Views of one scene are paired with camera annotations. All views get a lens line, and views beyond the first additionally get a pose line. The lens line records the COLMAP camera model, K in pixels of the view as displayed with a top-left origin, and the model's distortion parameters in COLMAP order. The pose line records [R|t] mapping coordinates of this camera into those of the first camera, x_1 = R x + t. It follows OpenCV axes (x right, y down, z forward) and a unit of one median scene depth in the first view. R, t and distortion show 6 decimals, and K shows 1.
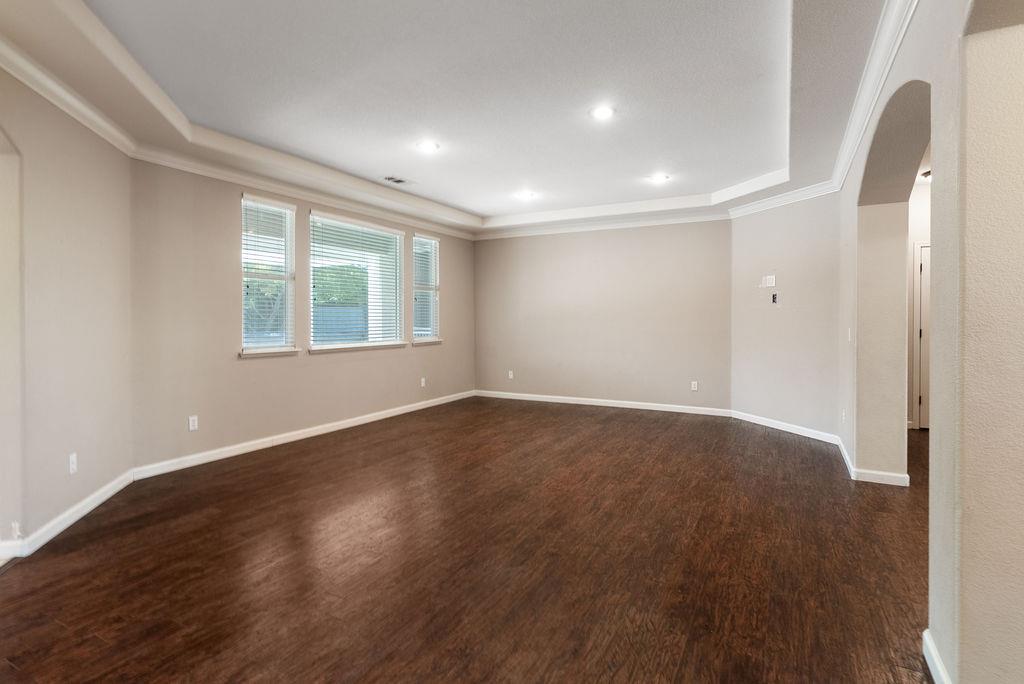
lens RADIAL K [[502.8, 0, 513.7], [0, 502.8, 321.3], [0, 0, 1]] dist [0.001683, 0.000182]
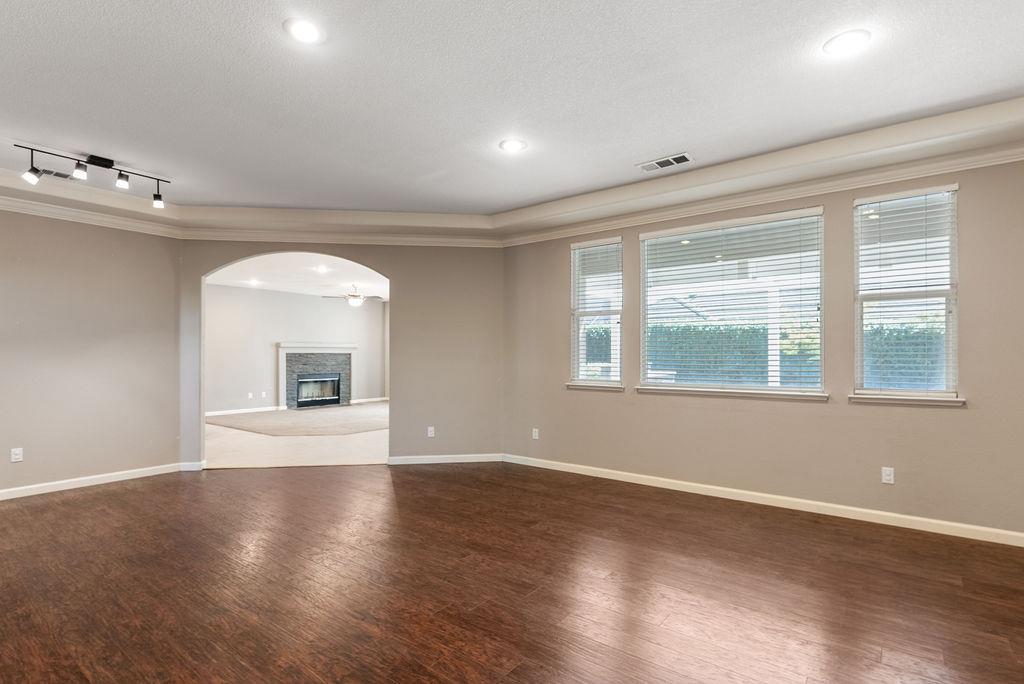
lens RADIAL K [[491.0, 0, 512.0], [0, 491.0, 342.0], [0, 0, 1]] dist [0.002847, 0.000317]
pose [[-0.150489, -0.025455, -0.988284, 0.496886], [-0.005669, 0.999674, -0.024885, -0.002545], [0.988595, 0.001857, -0.150585, 0.889565]]
